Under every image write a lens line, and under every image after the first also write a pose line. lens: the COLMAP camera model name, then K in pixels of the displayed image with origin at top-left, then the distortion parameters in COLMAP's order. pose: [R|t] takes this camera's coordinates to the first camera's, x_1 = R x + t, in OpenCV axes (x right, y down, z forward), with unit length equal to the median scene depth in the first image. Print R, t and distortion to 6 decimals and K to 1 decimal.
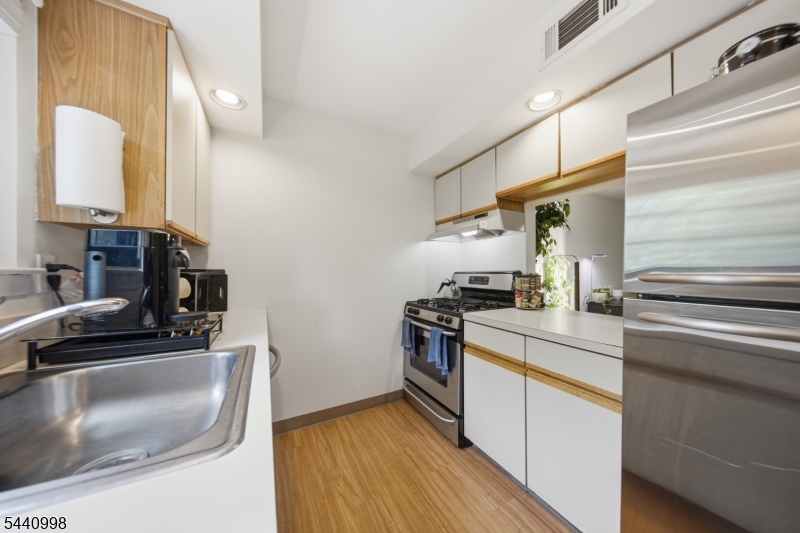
lens RADIAL K [[255.2, 0, 402.9], [0, 255.2, 271.7], [0, 0, 1]] dist [0.001454, 0.000038]
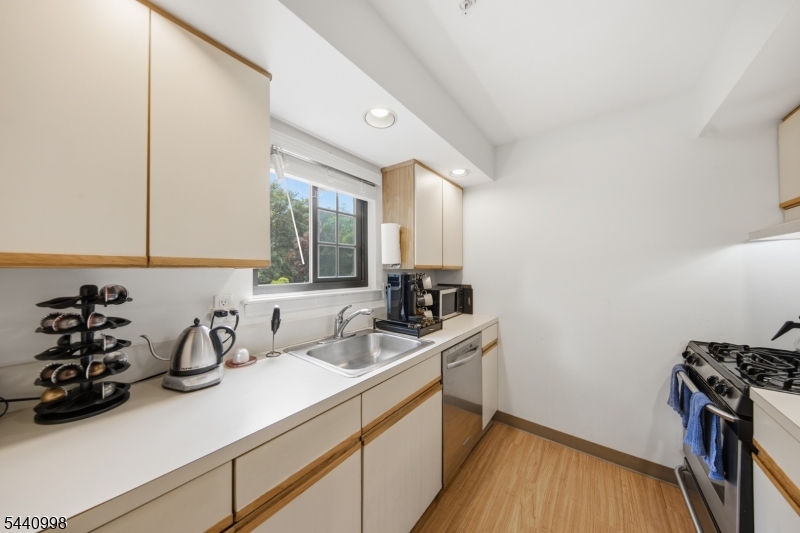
lens RADIAL K [[255.2, 0, 402.9], [0, 255.2, 271.7], [0, 0, 1]] dist [0.001454, 0.000038]
pose [[0.386053, 0.002176, -0.922474, 0.454675], [0.007784, 0.999954, 0.005616, -0.093832], [0.922444, -0.009349, 0.386018, 0.110917]]
